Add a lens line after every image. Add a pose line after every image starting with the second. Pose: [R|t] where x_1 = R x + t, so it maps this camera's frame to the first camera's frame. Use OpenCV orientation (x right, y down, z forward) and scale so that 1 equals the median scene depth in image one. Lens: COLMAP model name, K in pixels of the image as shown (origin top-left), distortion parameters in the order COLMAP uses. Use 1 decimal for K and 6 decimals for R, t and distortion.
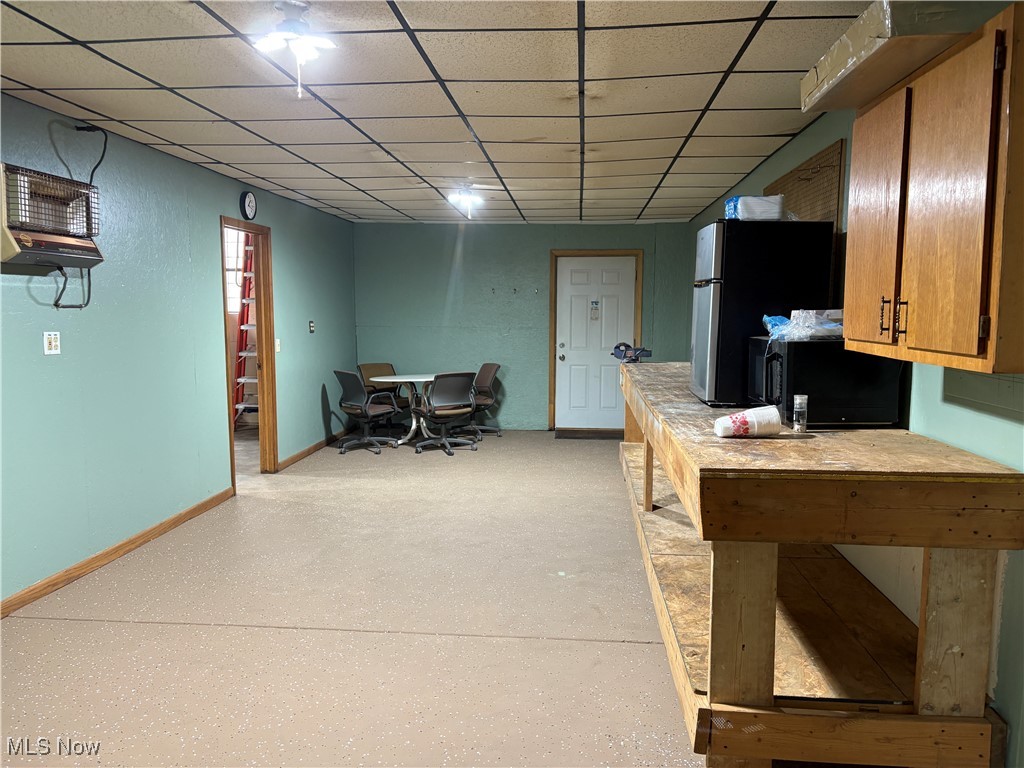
lens RADIAL K [[779.6, 0, 507.5], [0, 779.6, 387.2], [0, 0, 1]] dist [0.038001, -0.007397]
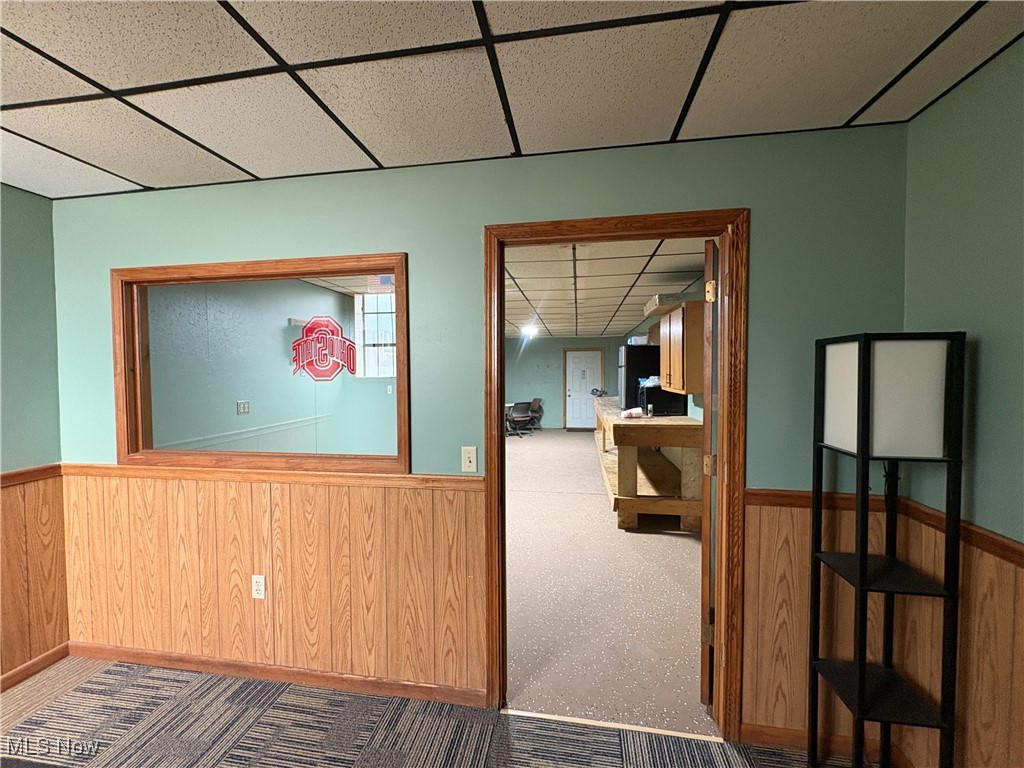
lens RADIAL K [[407.1, 0, 513.1], [0, 407.1, 383.0], [0, 0, 1]] dist [0.000058, 0.000235]
pose [[0.998020, -0.008942, -0.062255, -0.045930], [0.004281, 0.997204, -0.074608, 0.033324], [0.062748, 0.074194, 0.995268, -0.484163]]
